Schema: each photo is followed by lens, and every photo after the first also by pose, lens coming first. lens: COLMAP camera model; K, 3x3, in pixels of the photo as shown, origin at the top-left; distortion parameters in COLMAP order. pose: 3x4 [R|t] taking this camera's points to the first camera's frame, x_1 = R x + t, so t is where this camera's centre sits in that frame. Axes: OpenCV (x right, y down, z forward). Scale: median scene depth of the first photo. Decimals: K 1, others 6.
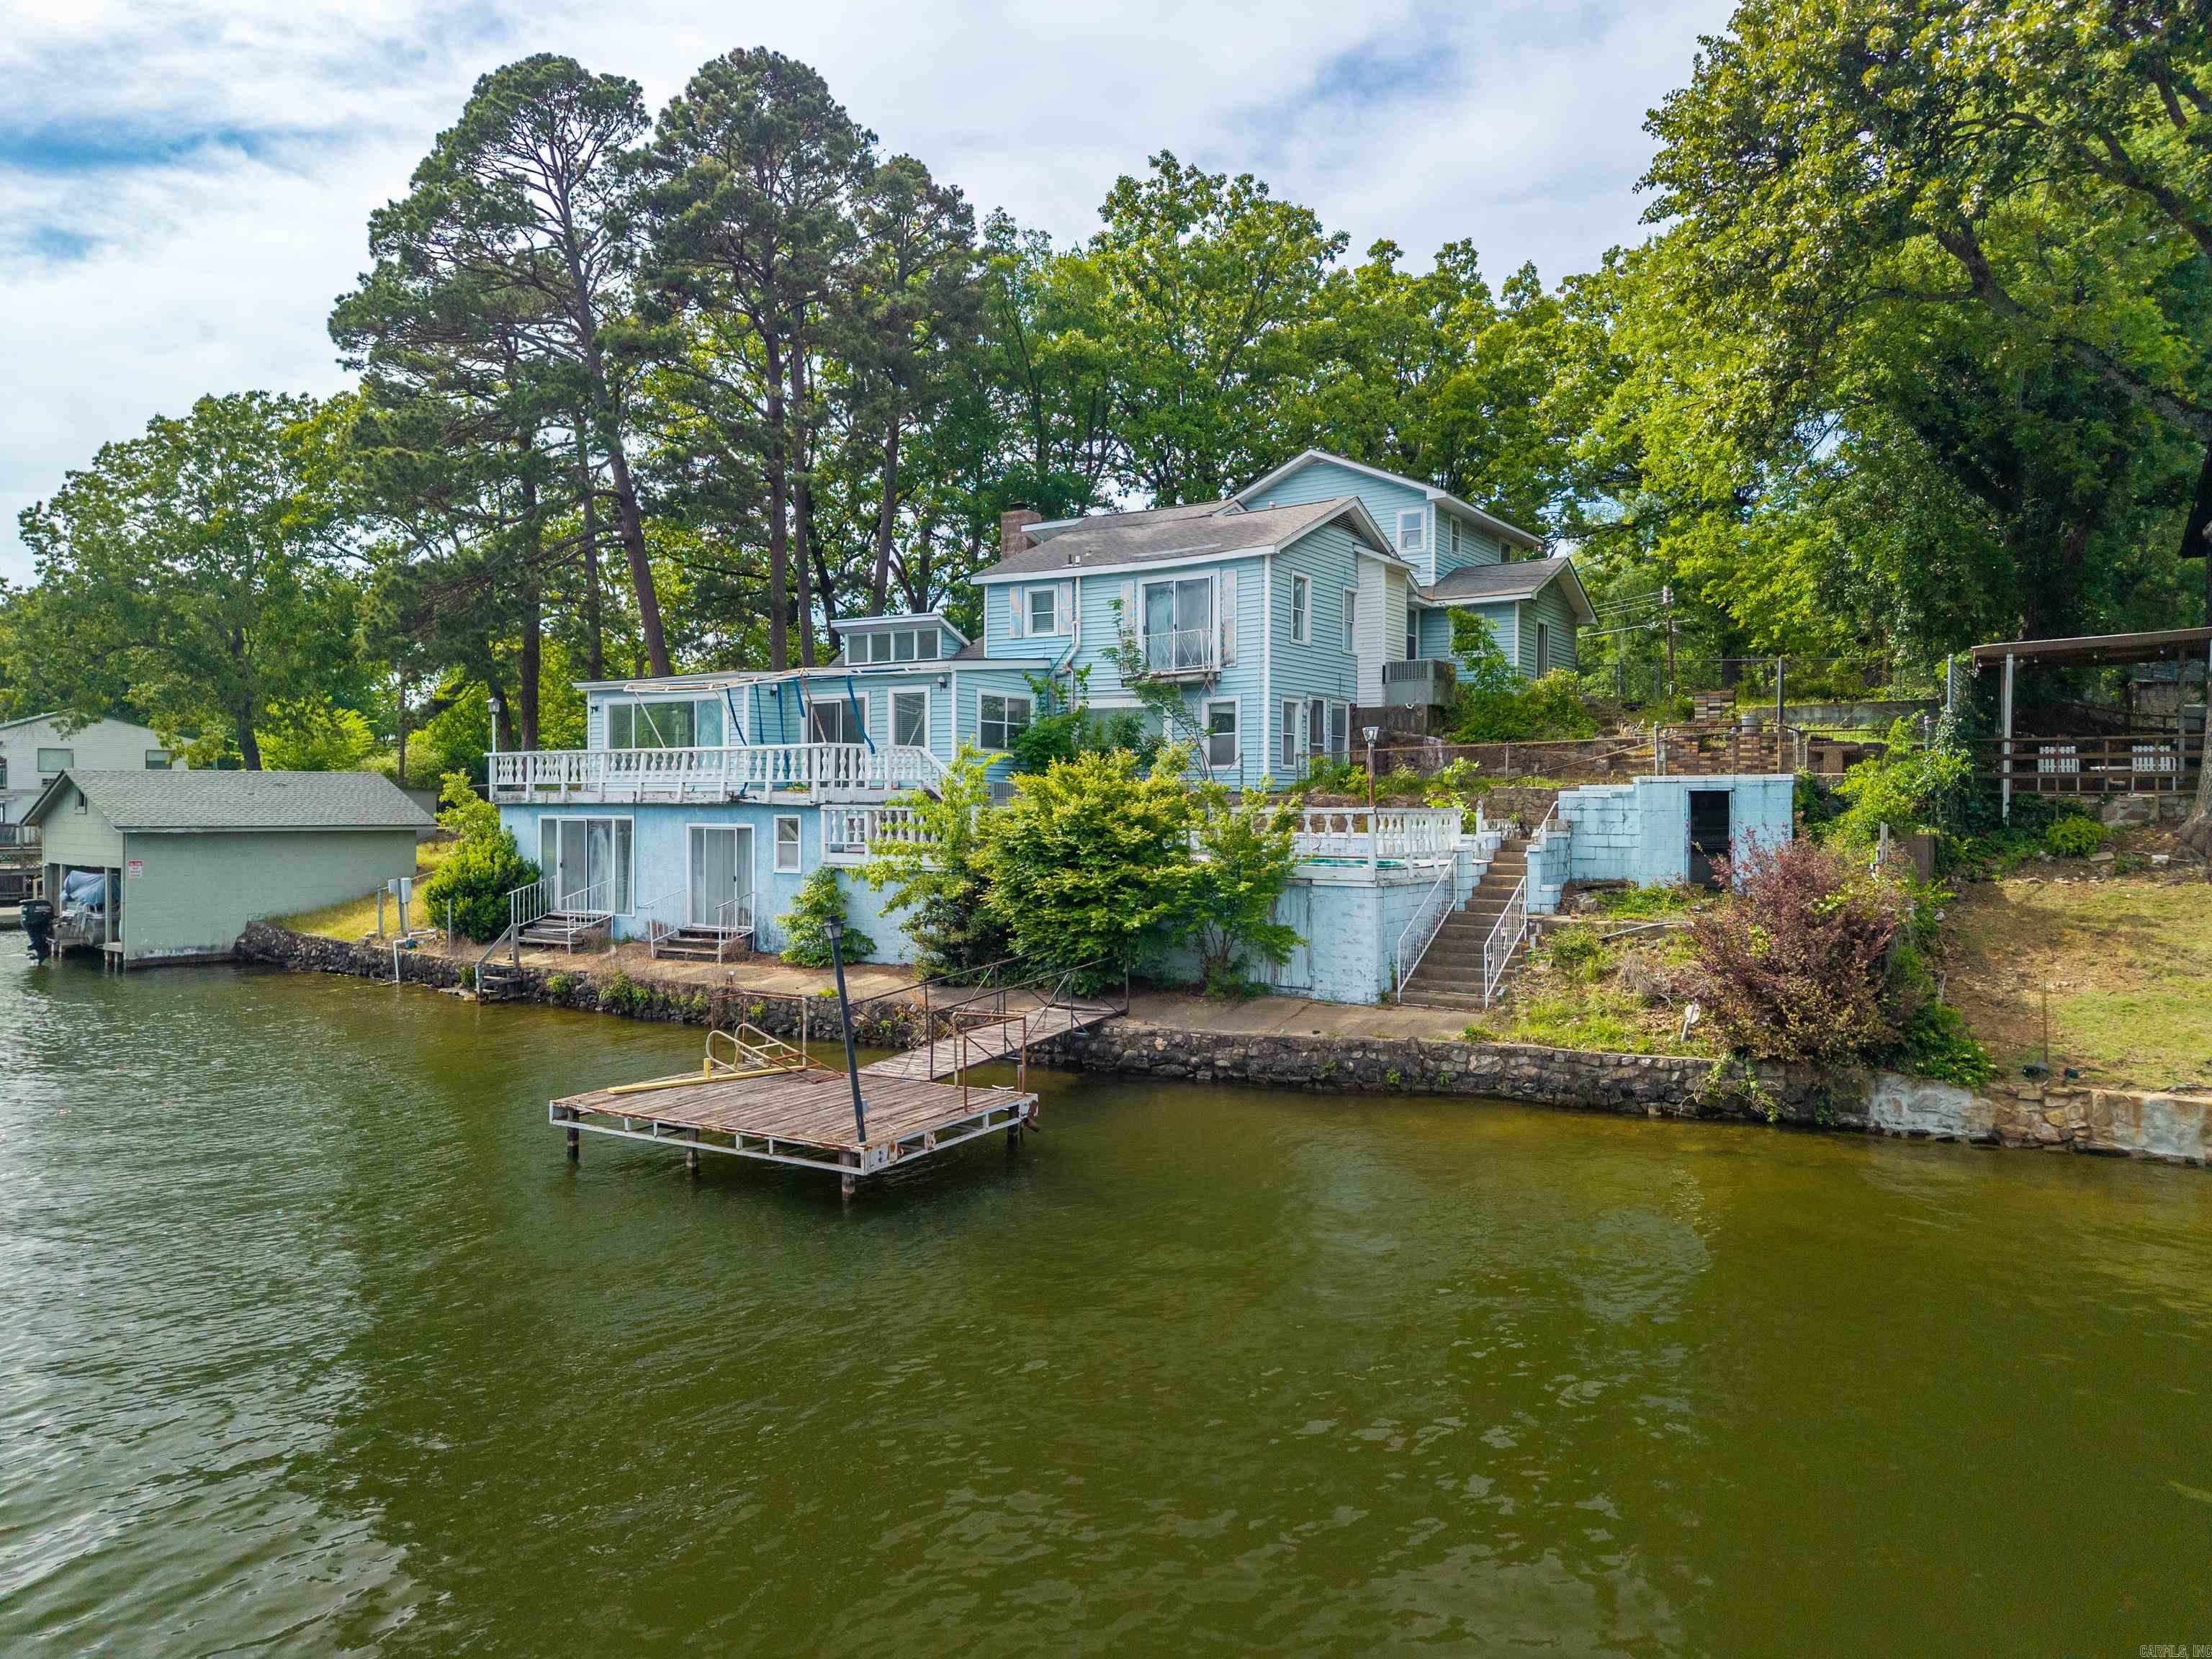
lens RADIAL K [[1478.1, 0, 1112.5], [0, 1478.1, 814.6], [0, 0, 1]] dist [0.035100, -0.033948]
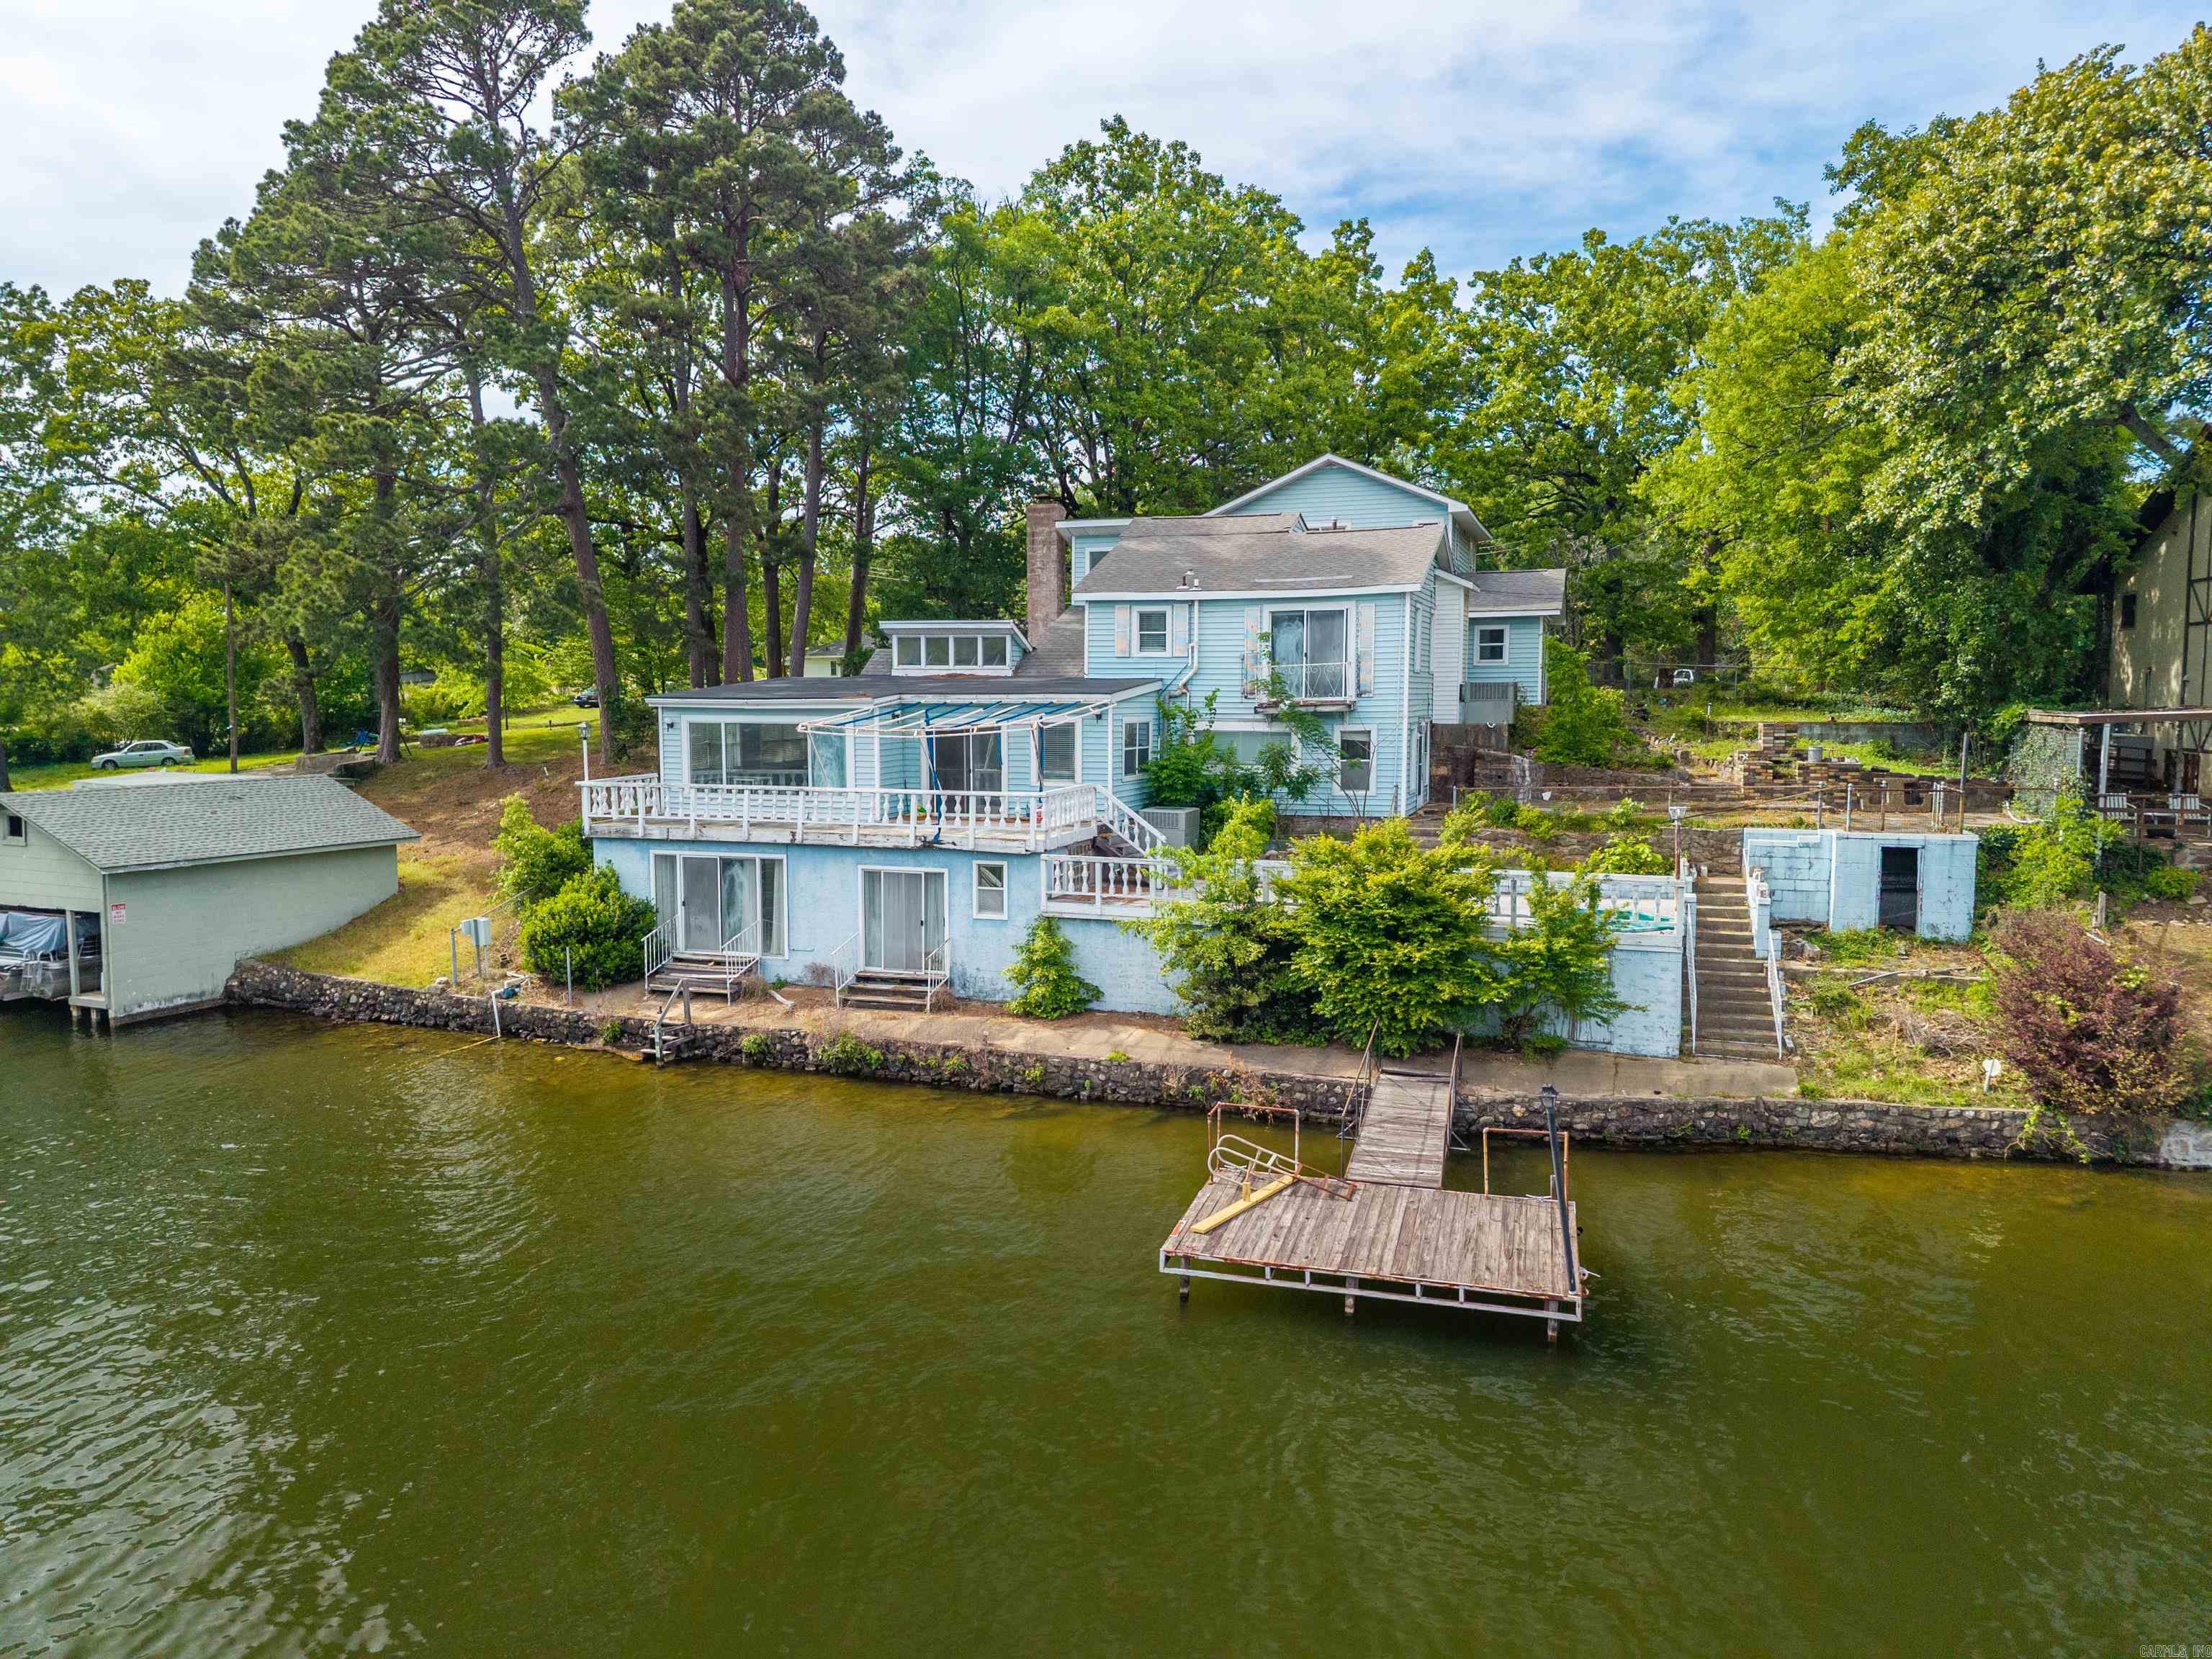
lens RADIAL K [[1478.1, 0, 1112.5], [0, 1478.1, 814.6], [0, 0, 1]] dist [0.035100, -0.033948]
pose [[0.969820, -0.021048, 0.242911, -0.353686], [0.002959, 0.997210, 0.074595, -0.097103], [-0.243803, -0.071625, 0.967176, 0.028384]]
